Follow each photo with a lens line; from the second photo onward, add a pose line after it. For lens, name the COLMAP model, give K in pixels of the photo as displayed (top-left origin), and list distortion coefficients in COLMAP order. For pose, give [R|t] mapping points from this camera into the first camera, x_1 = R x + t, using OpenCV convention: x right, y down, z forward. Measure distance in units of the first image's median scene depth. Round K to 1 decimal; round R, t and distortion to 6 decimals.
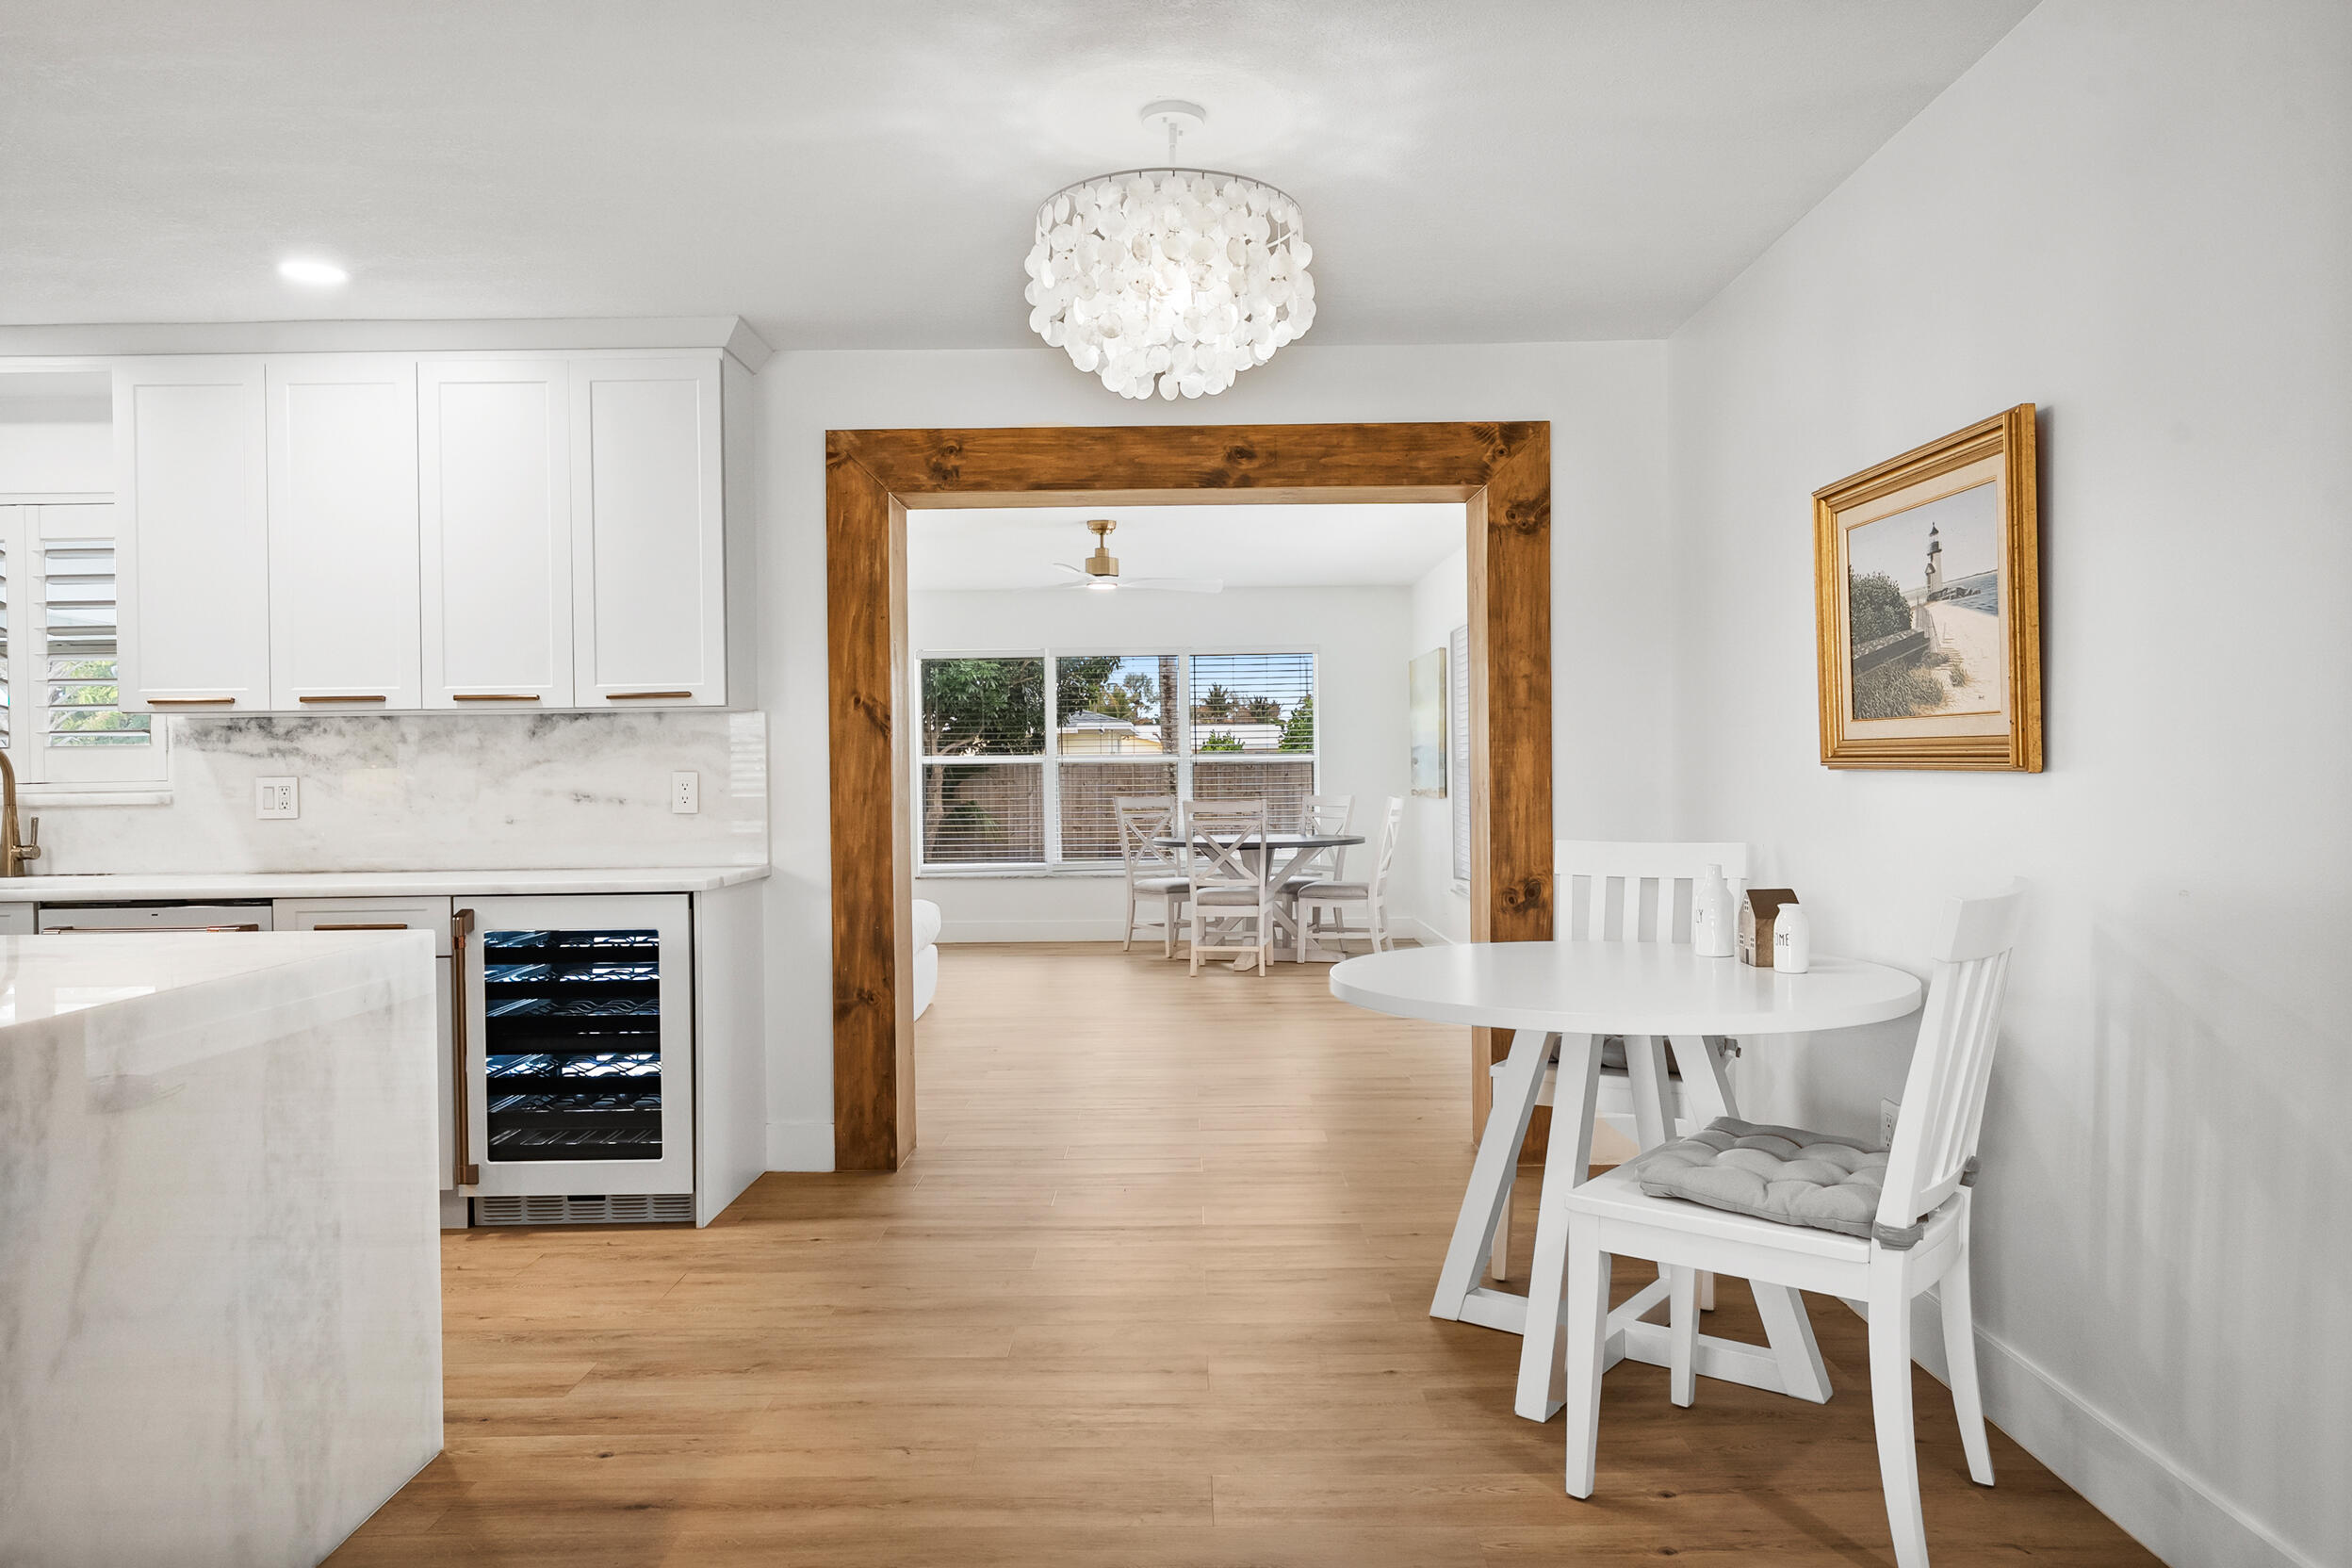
lens RADIAL K [[1578.3, 0, 1165.0], [0, 1578.3, 778.8], [0, 0, 1]] dist [0.009349, 0.001682]
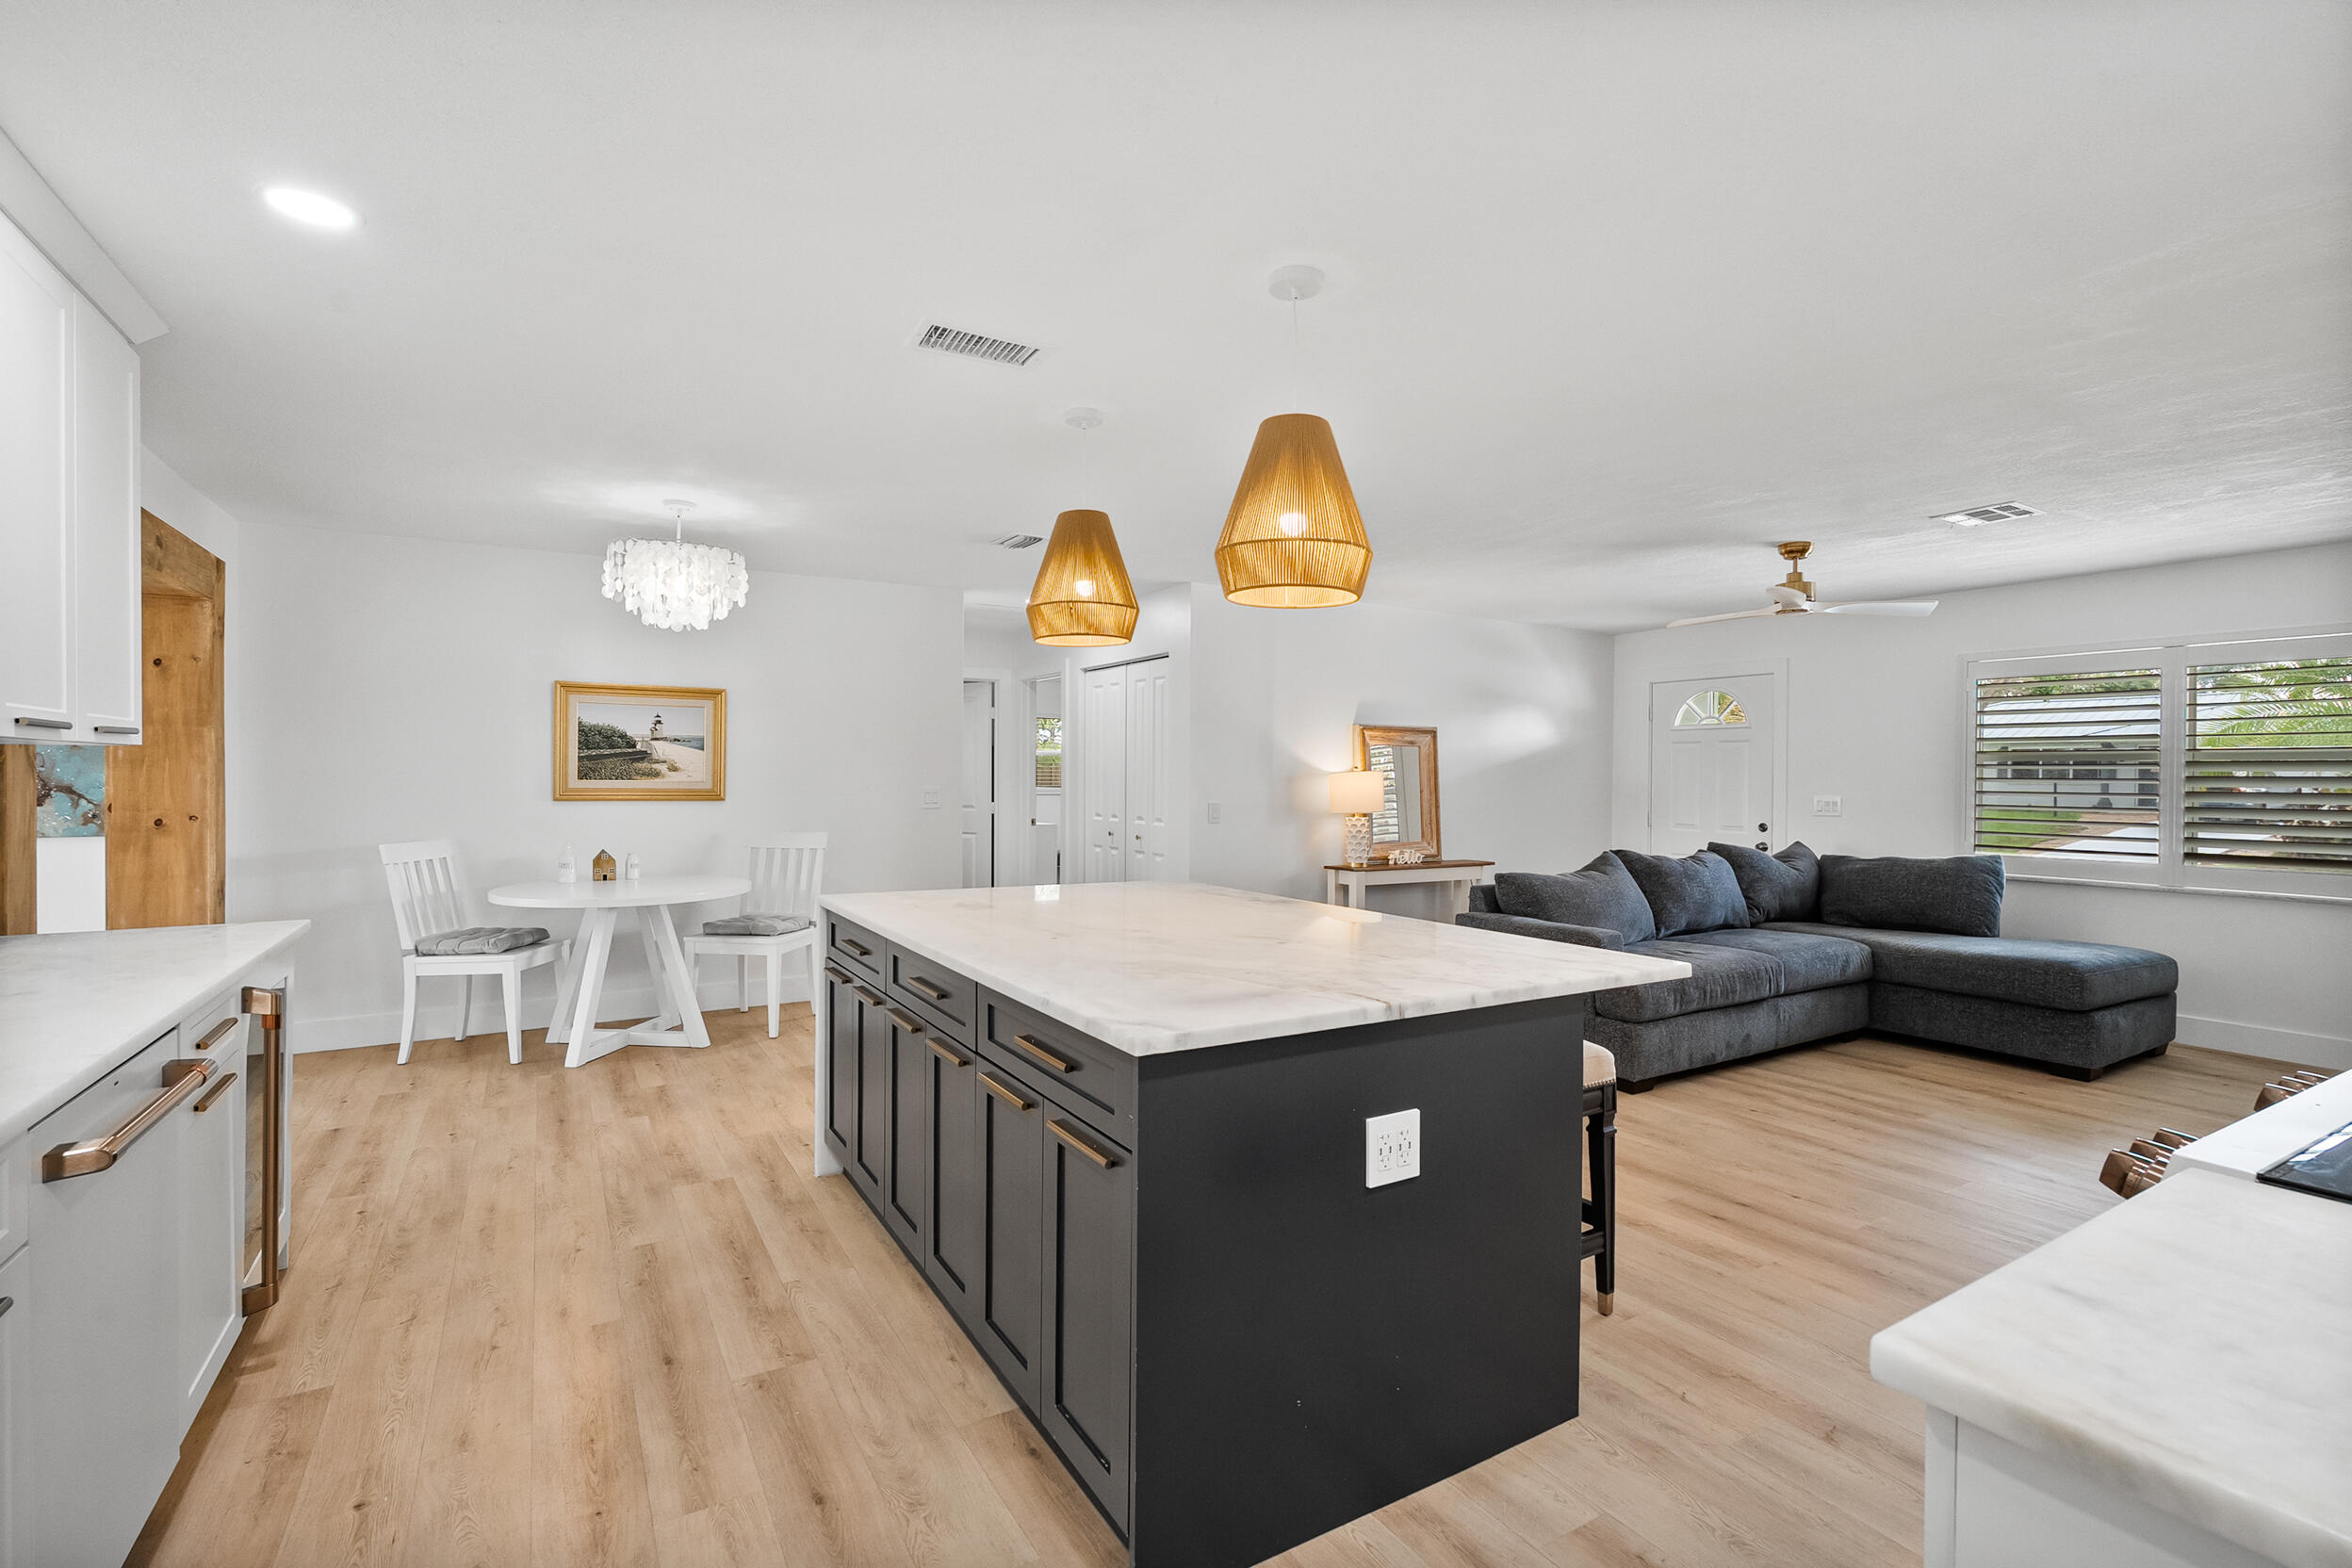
lens RADIAL K [[1069.4, 0, 1177.5], [0, 1069.4, 786.5], [0, 0, 1]] dist [-0.006232, 0.003787]
pose [[-0.524265, 0.000343, 0.851555, -1.033283], [0.006098, 0.999976, 0.003352, -0.019537], [-0.851533, 0.006950, -0.524255, 0.765327]]
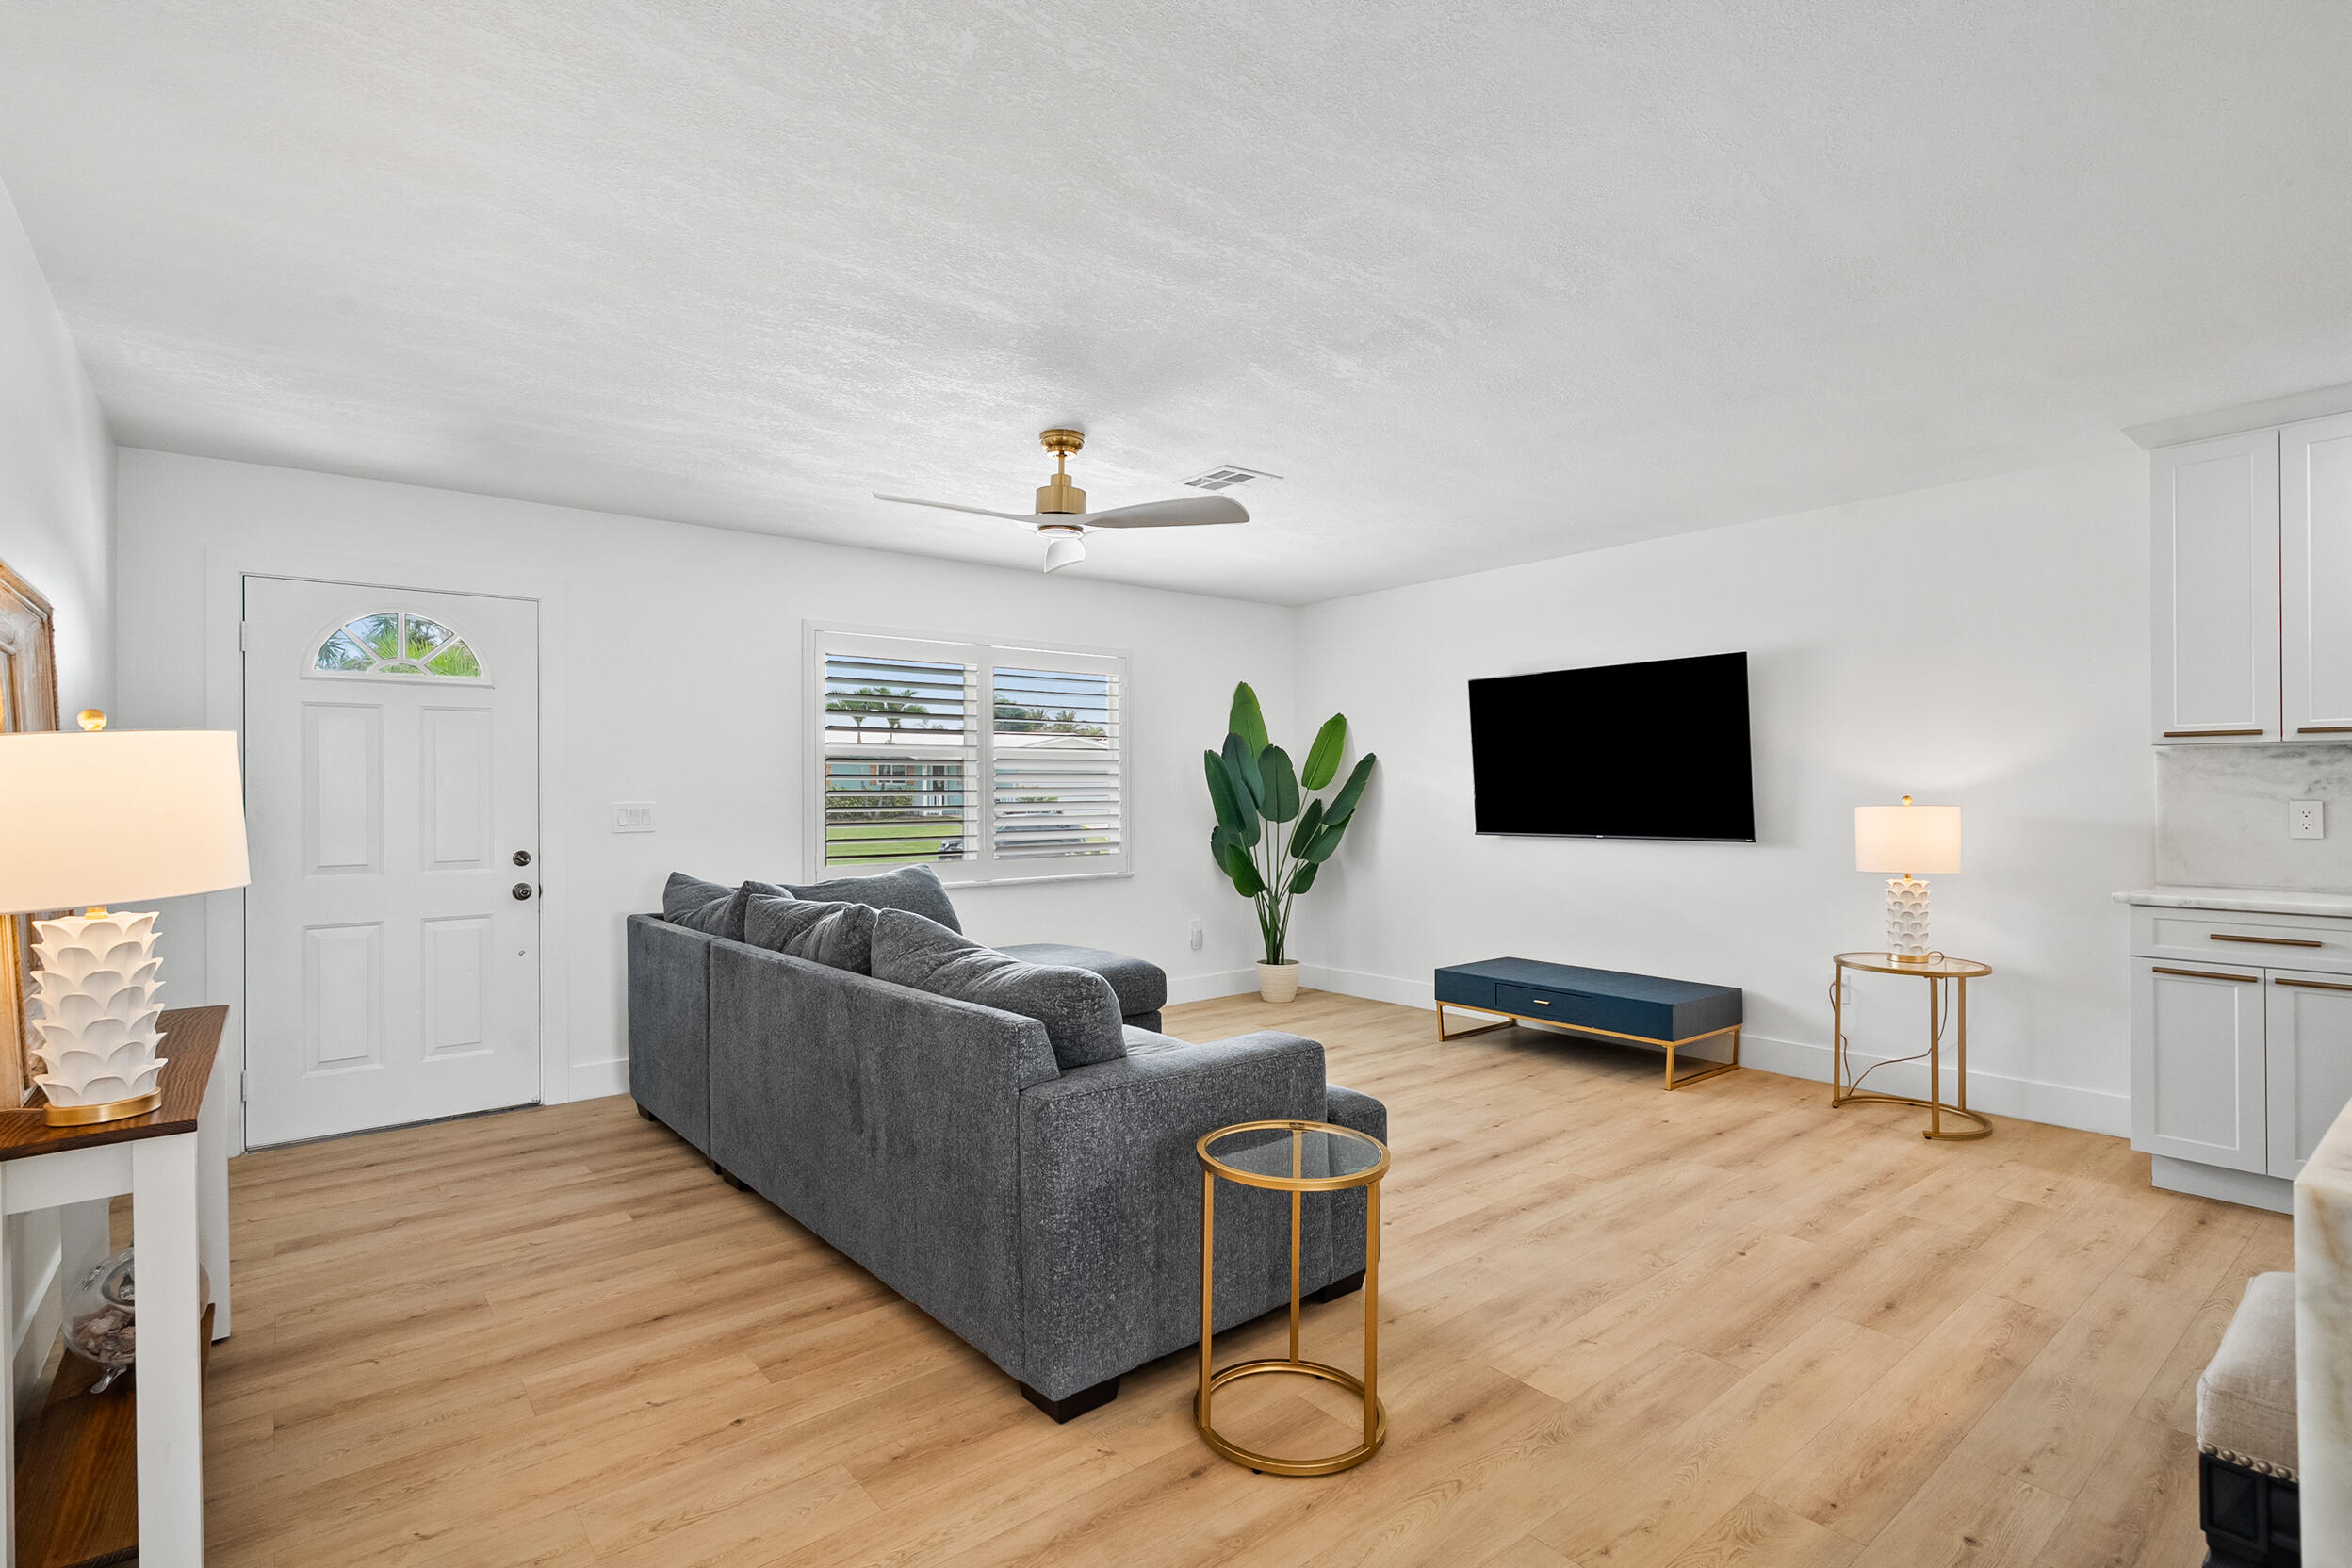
lens RADIAL K [[1124.6, 0, 1166.7], [0, 1124.6, 788.5], [0, 0, 1]] dist [0.003701, -0.001067]
pose [[-0.772052, 0.010229, -0.635478, 0.012446], [0.006722, 0.999946, 0.007929, -0.012237], [0.635524, 0.001850, -0.772079, 0.327796]]
